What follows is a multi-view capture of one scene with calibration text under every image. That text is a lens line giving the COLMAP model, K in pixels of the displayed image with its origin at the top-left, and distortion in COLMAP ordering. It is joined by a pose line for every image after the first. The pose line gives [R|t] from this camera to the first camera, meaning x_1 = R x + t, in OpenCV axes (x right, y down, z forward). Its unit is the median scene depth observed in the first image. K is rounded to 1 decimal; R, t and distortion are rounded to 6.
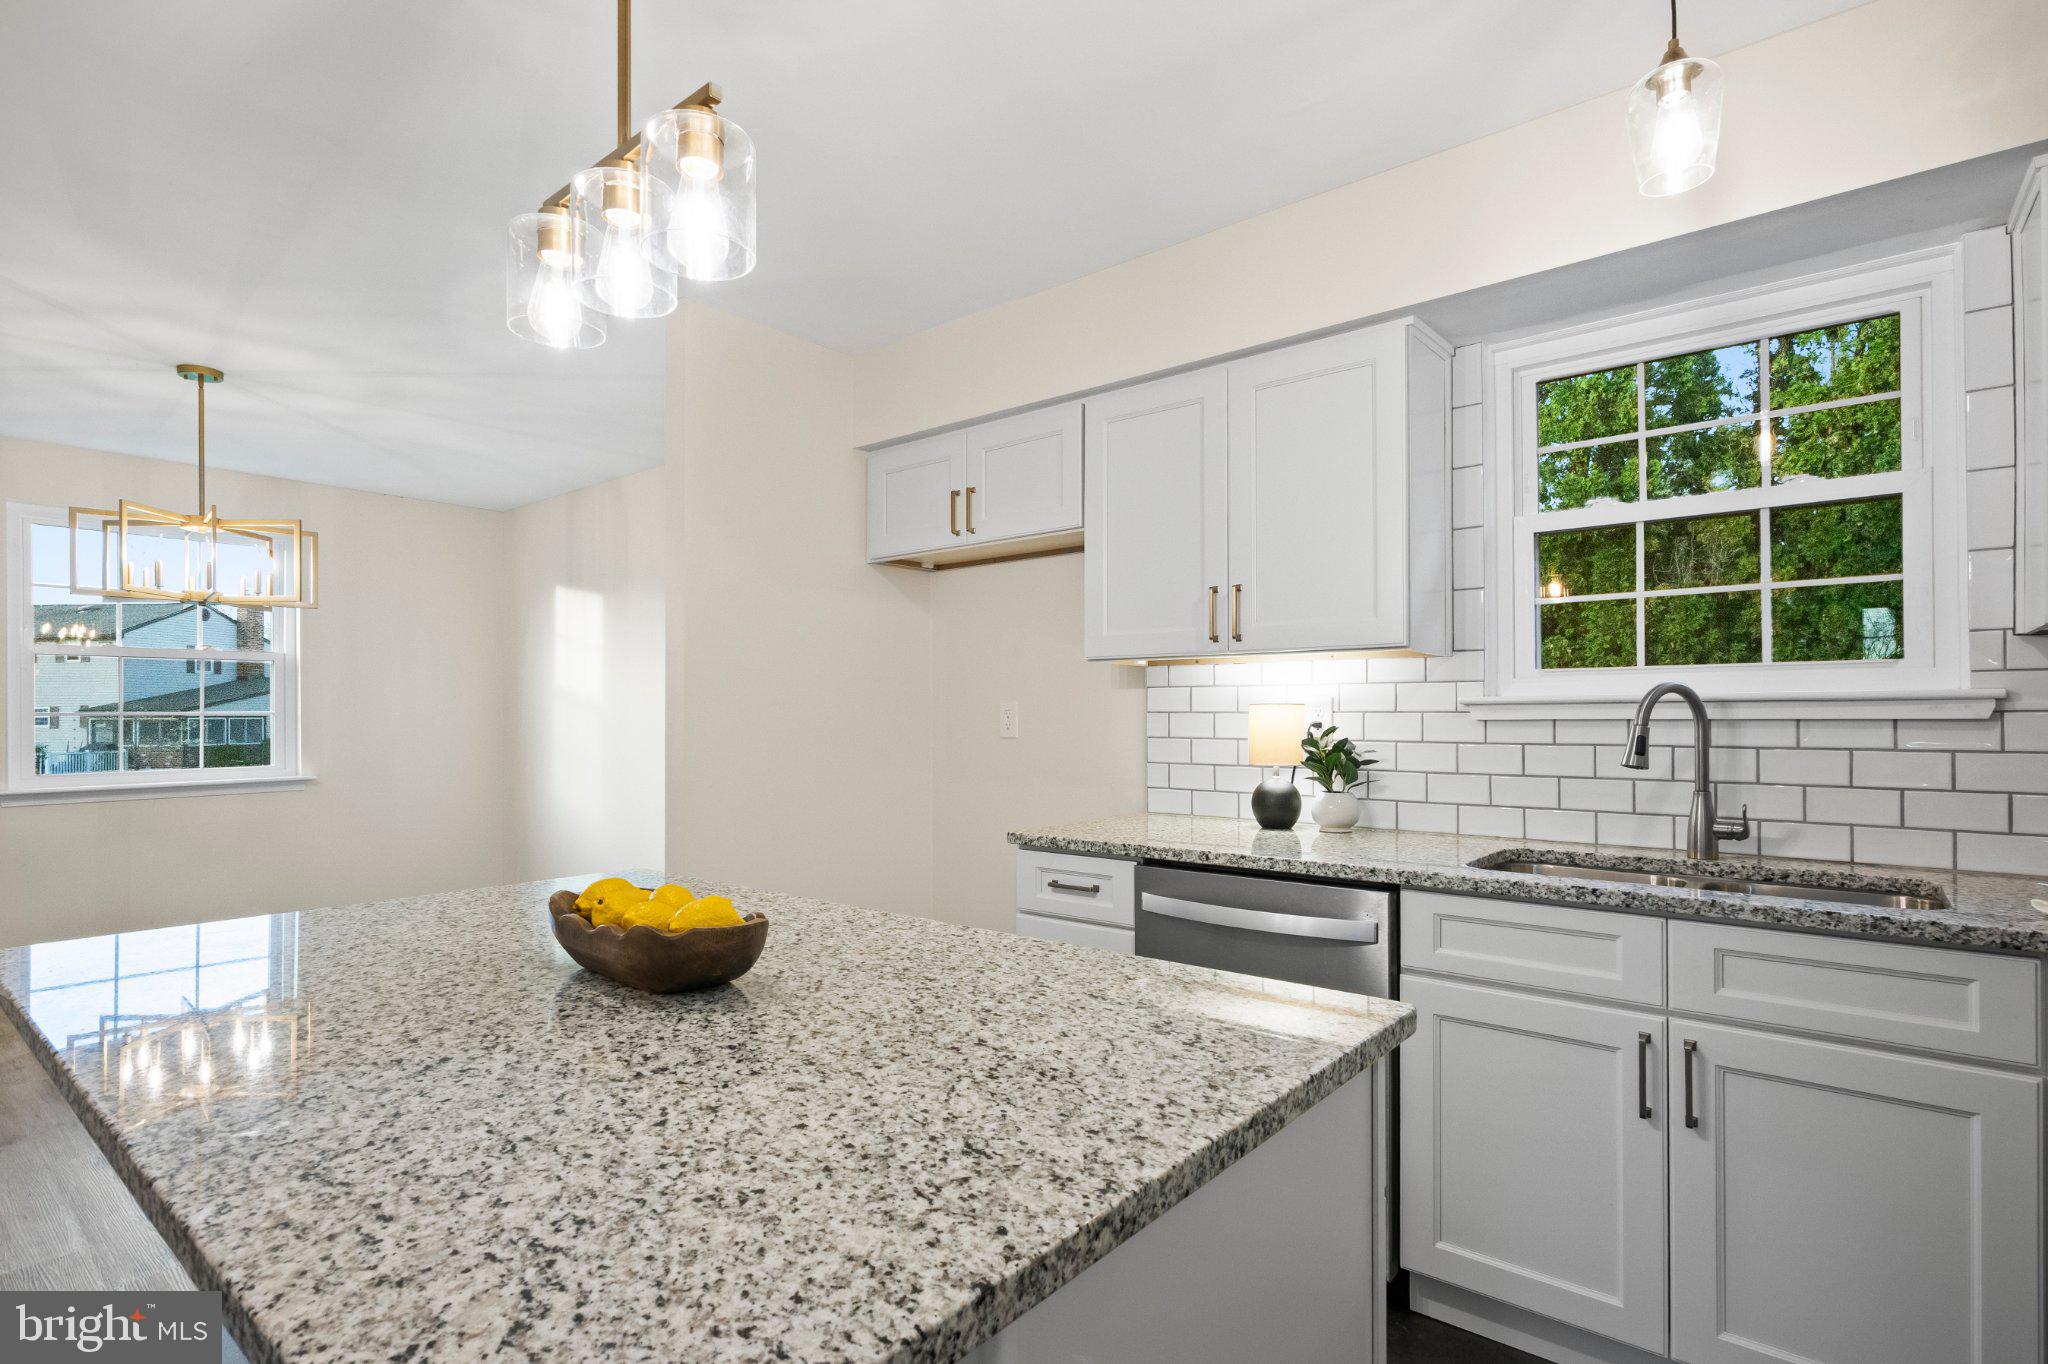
lens RADIAL K [[1008.8, 0, 1030.5], [0, 1008.8, 706.2], [0, 0, 1]] dist [-0.000692, 0.001730]
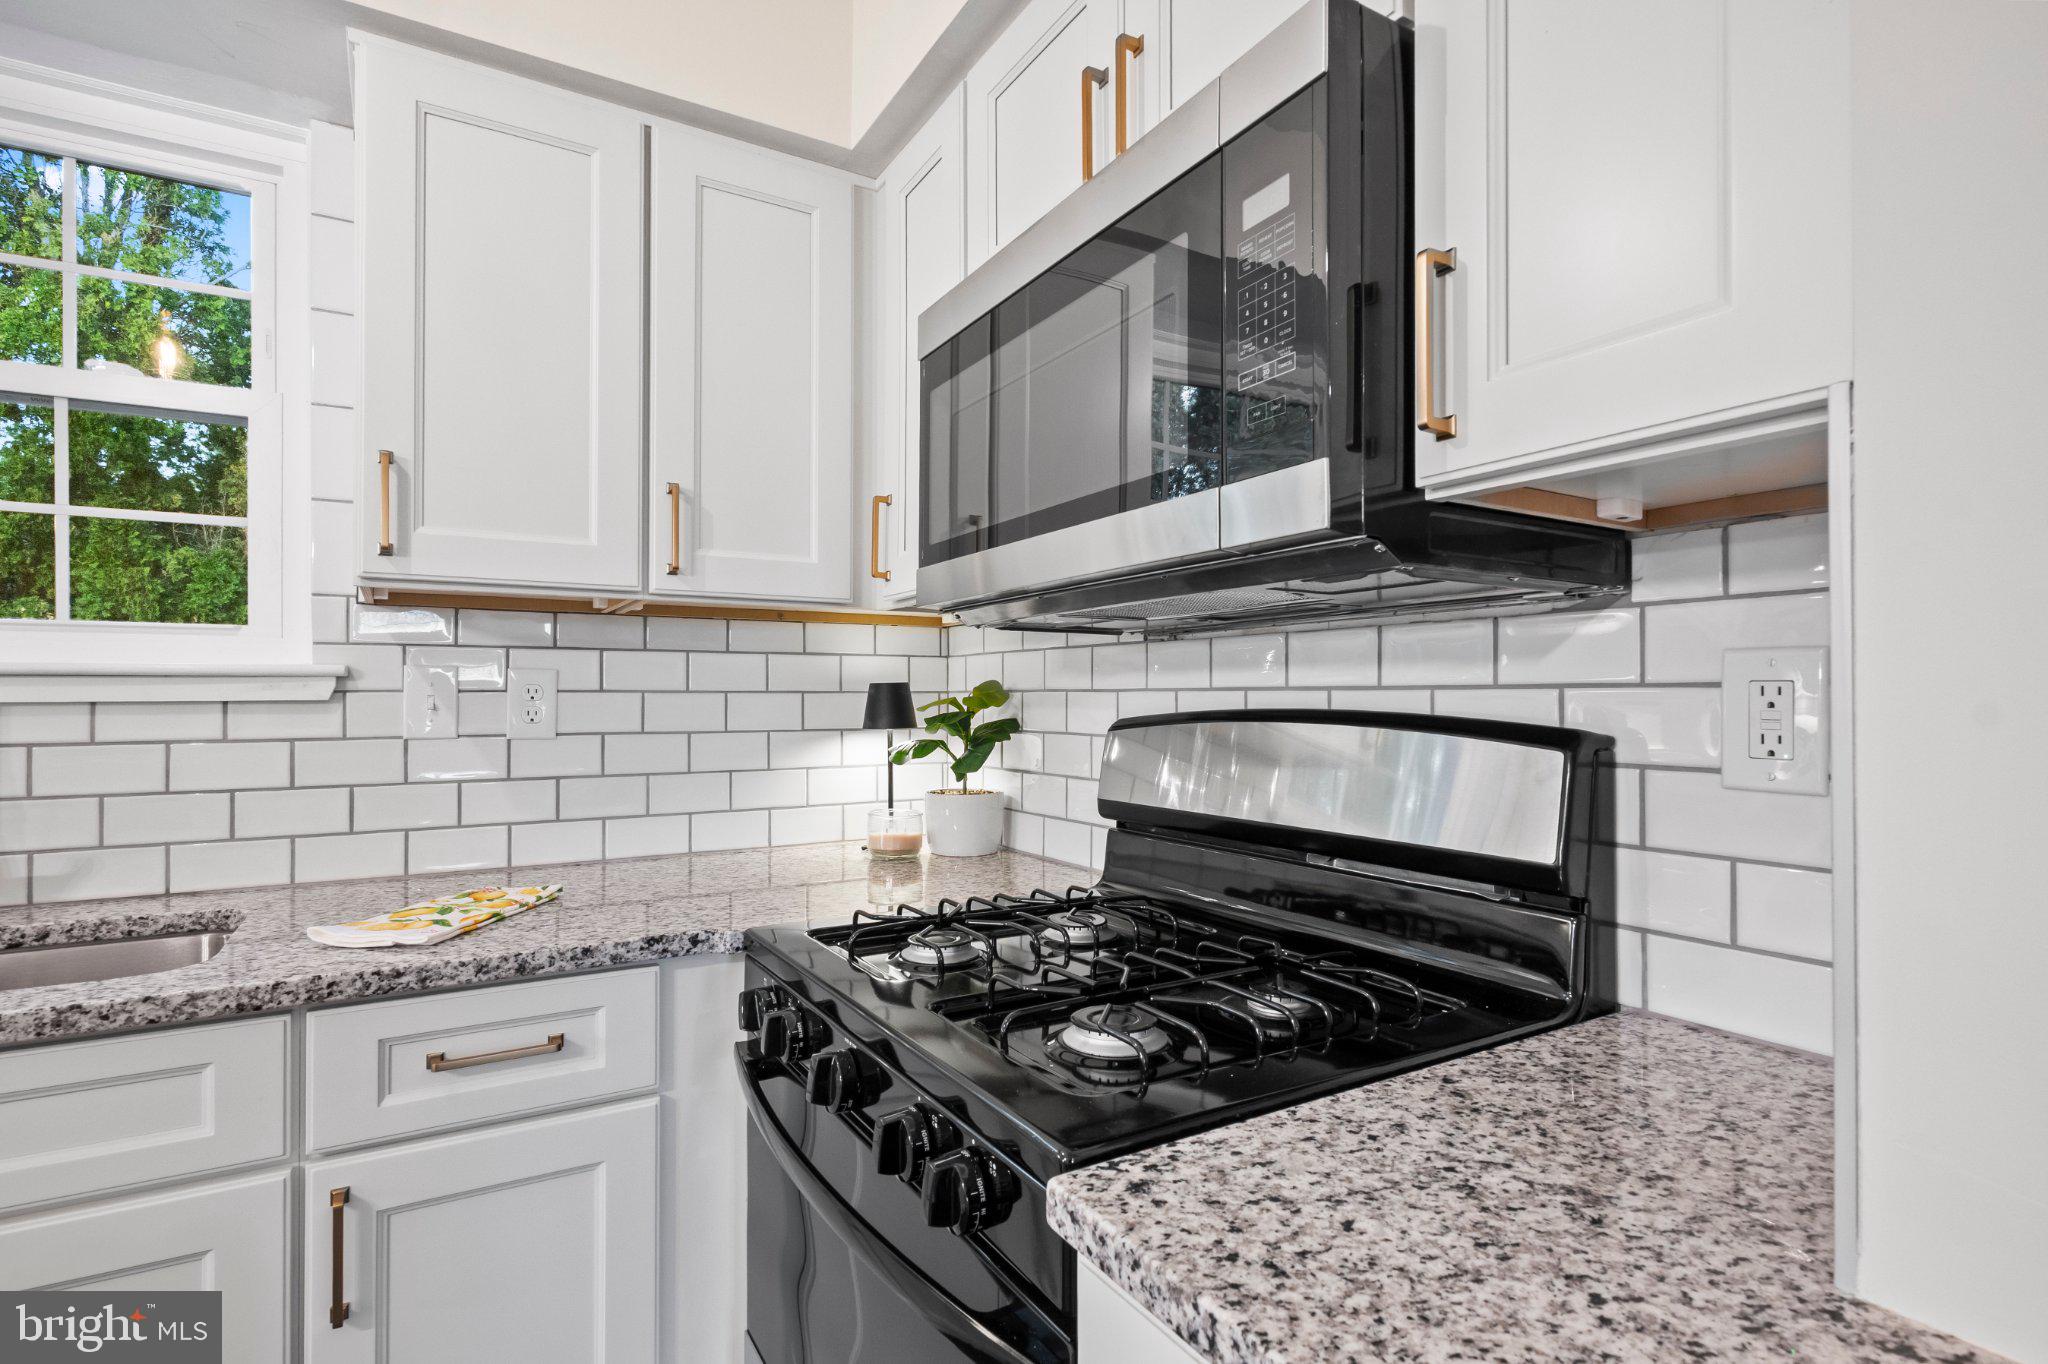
lens RADIAL K [[1008.8, 0, 1027.9], [0, 1008.8, 689.3], [0, 0, 1]] dist [-0.000692, 0.001730]
pose [[0.336872, 0.006664, 0.941527, 0.296737], [-0.005958, 0.999970, -0.004946, 0.003474], [-0.941531, -0.003943, 0.336902, 0.138201]]
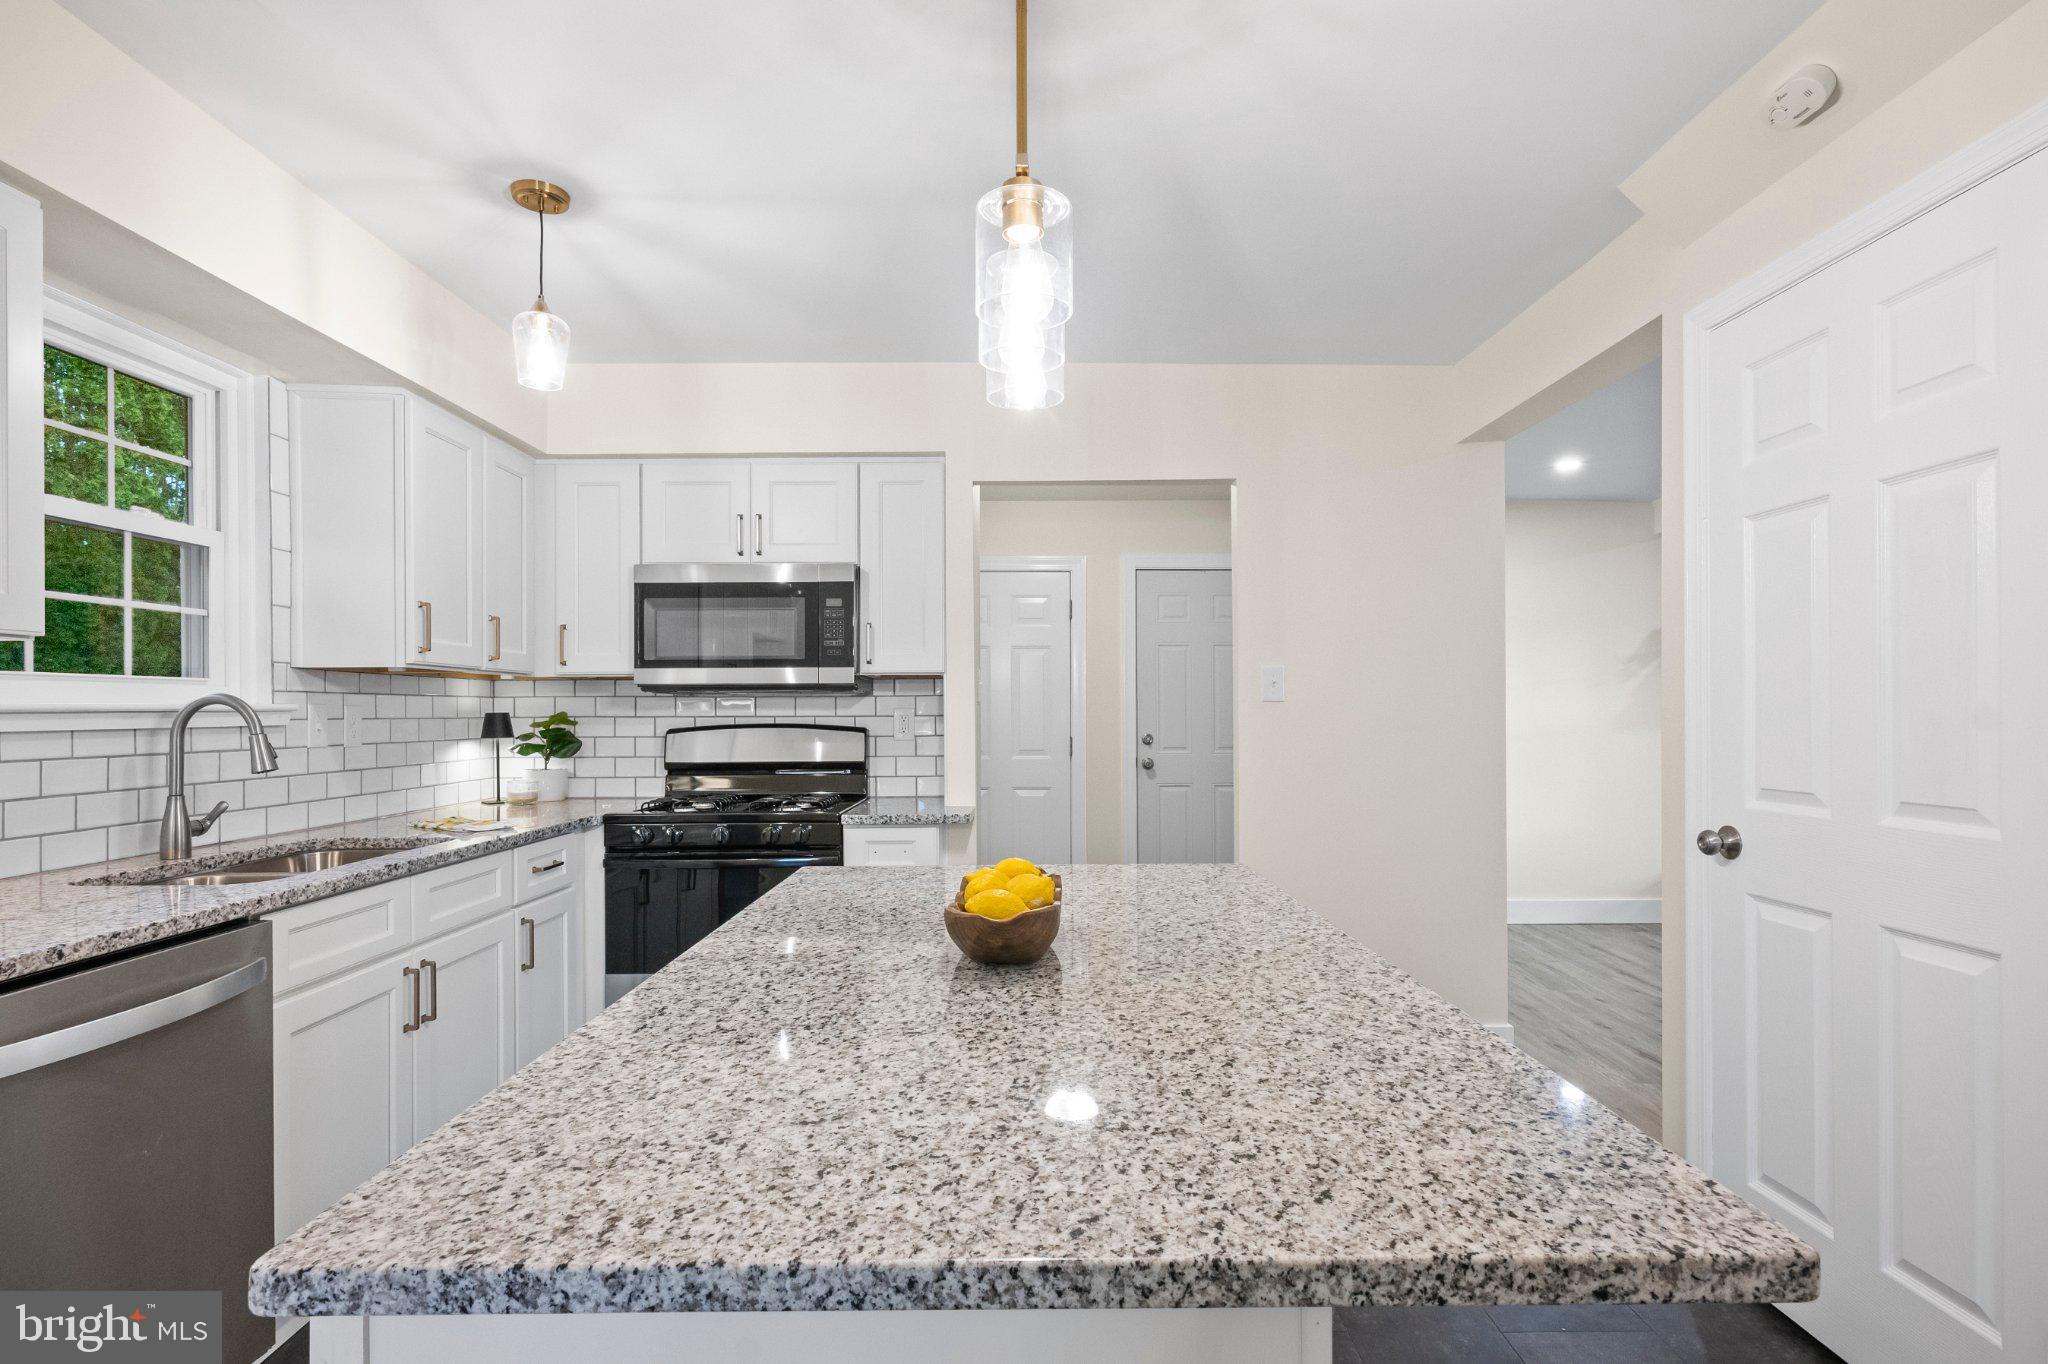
lens RADIAL K [[1008.8, 0, 1019.0], [0, 1008.8, 703.9], [0, 0, 1]] dist [-0.000692, 0.001730]
pose [[-0.634816, 0.009682, 0.772603, -0.696947], [-0.001561, 0.999903, -0.013813, 0.000277], [-0.772662, -0.009975, -0.634739, 0.938541]]
